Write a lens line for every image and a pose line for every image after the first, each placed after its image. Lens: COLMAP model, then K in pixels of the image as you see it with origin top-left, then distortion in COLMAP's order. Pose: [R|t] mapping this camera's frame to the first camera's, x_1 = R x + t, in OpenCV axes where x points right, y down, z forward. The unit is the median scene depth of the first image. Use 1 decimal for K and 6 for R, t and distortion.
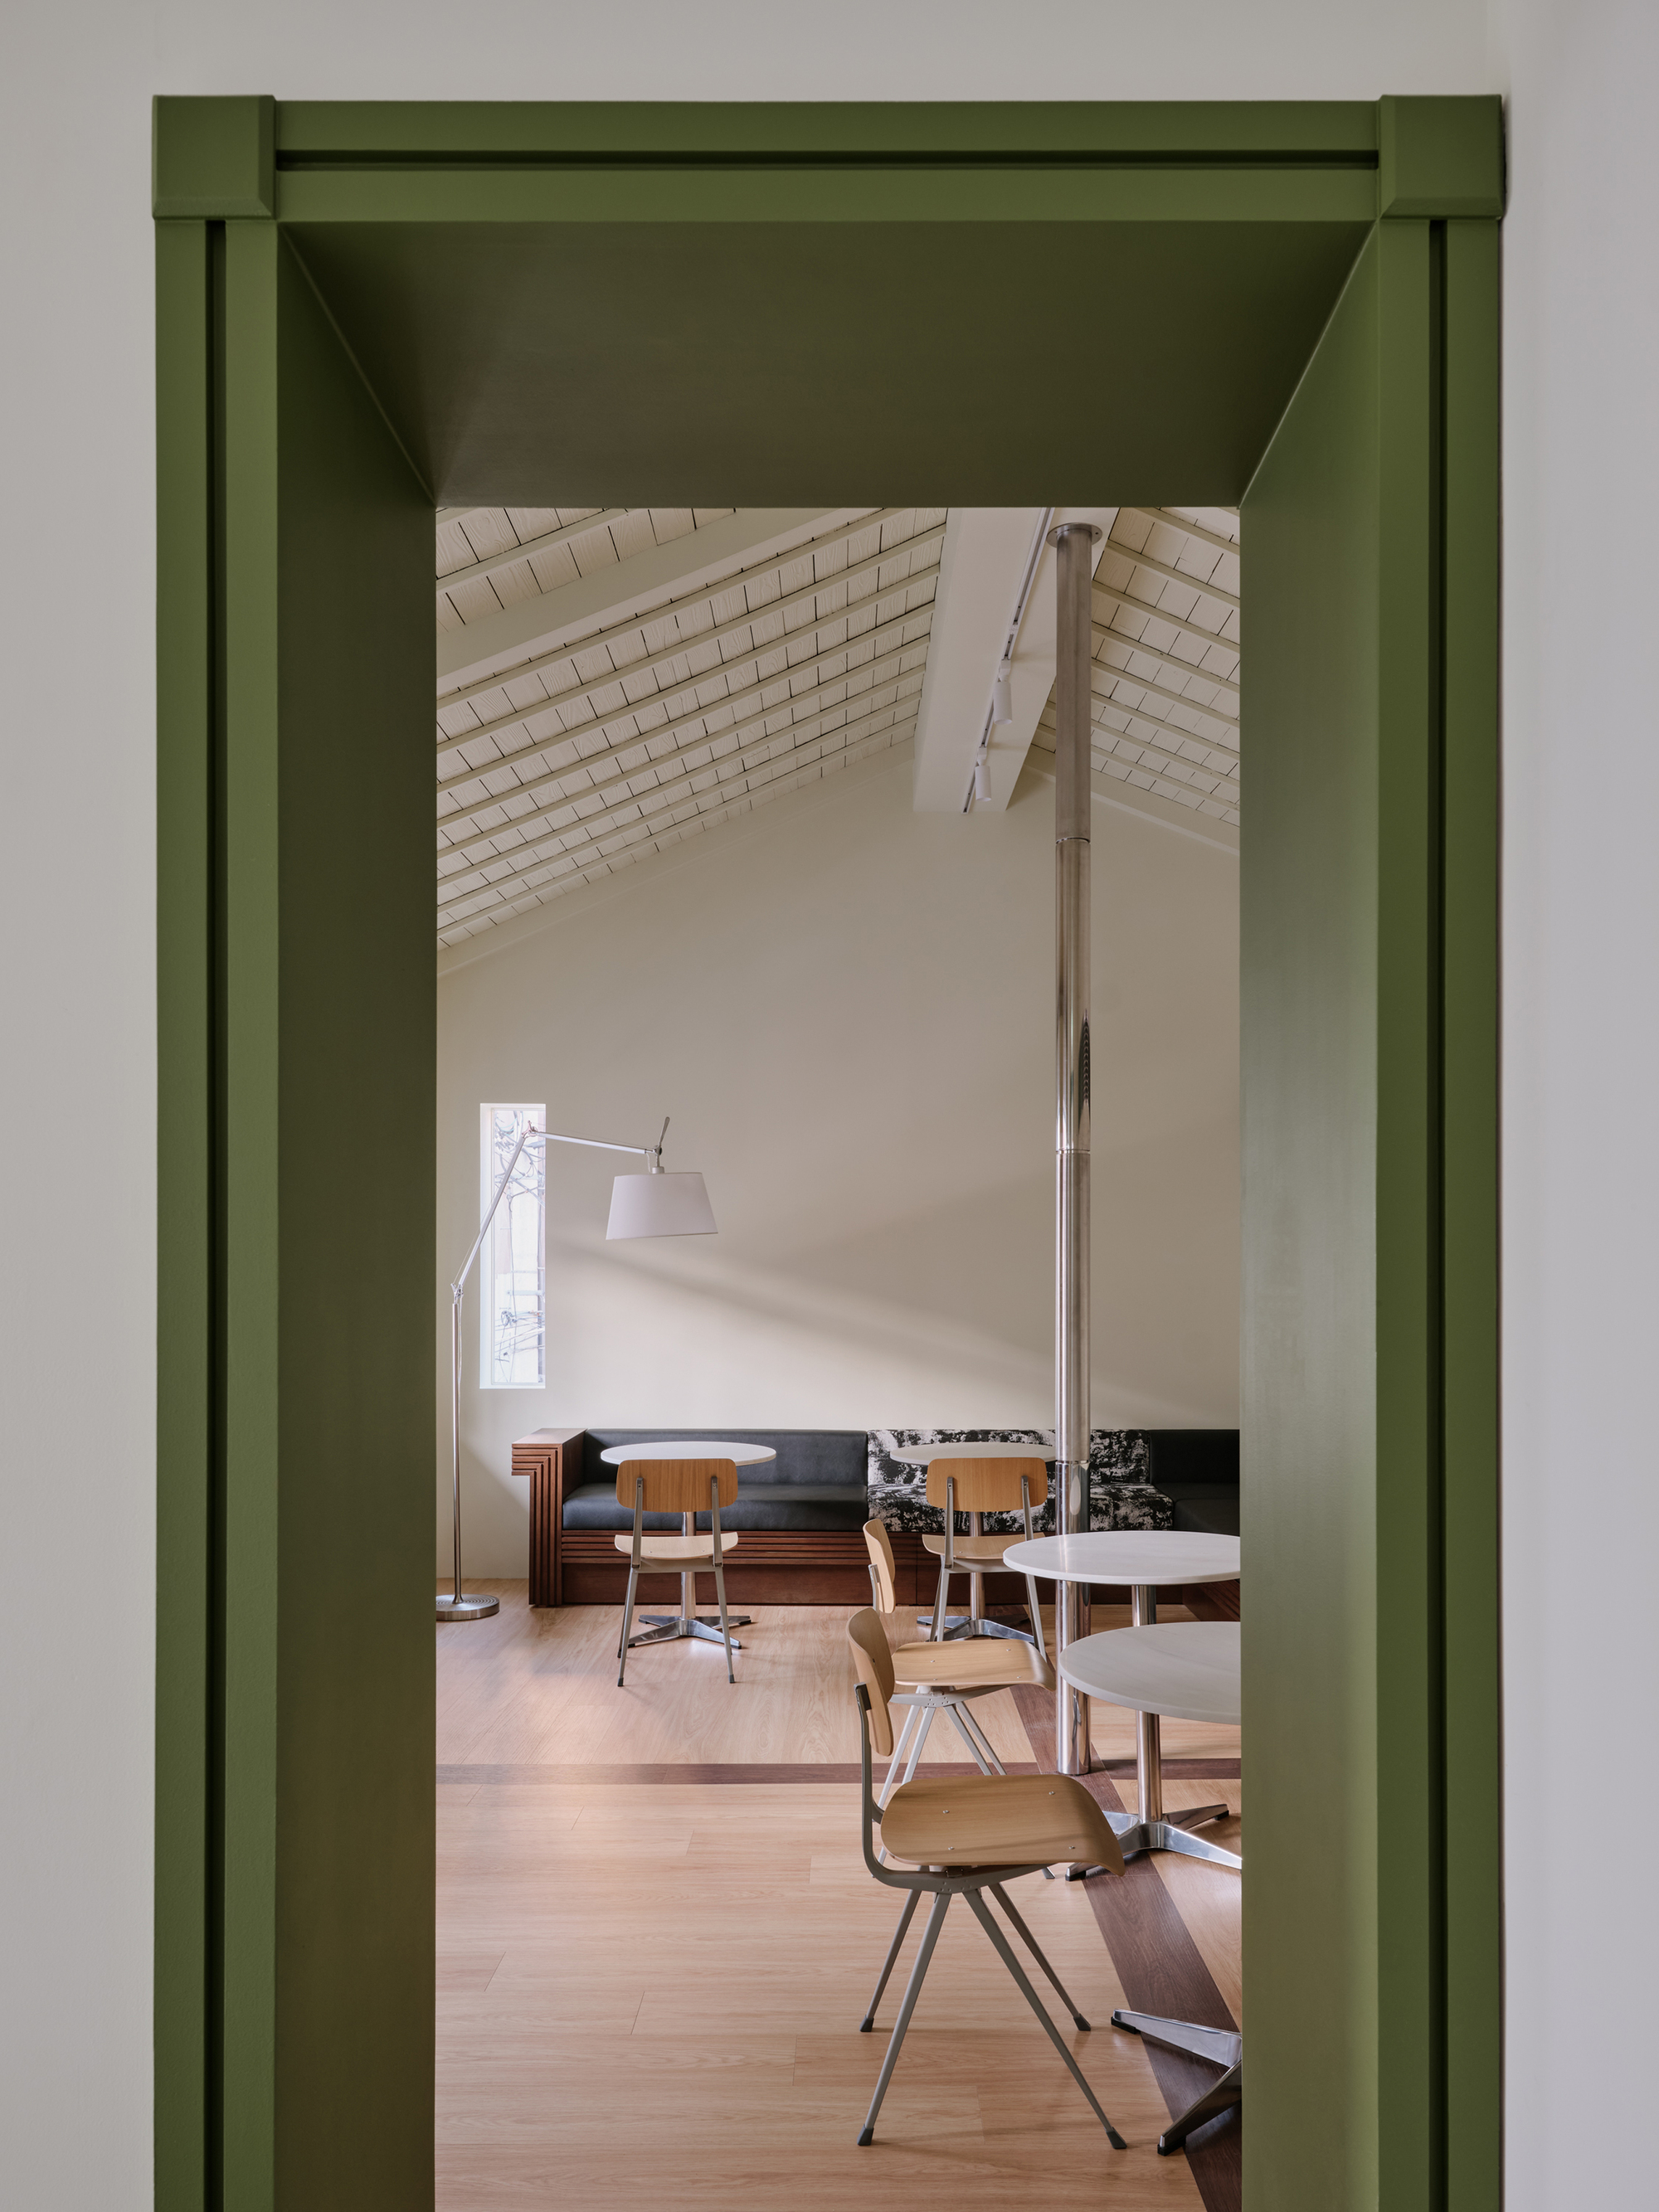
lens RADIAL K [[7314.5, 0, 829.5], [0, 7314.5, 1106.0], [0, 0, 1]] dist [0.027645, 1.514515]
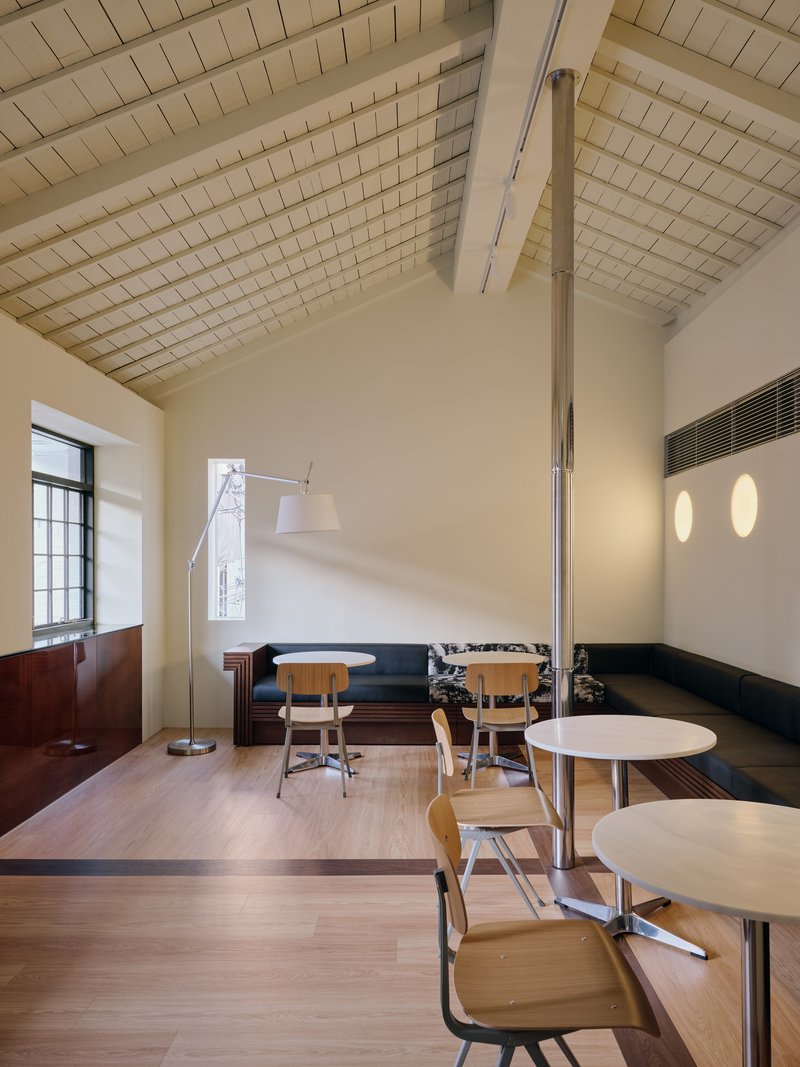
lens RADIAL K [[3528.1, 0, 400.0], [0, 3528.1, 533.5], [0, 0, 1]] dist [0.027645, 1.514515]
pose [[0.999999, -0.001054, -0.001041, -0.000667], [0.001069, 0.999890, 0.014815, 0.005784], [0.001026, -0.014816, 0.999890, 0.169369]]
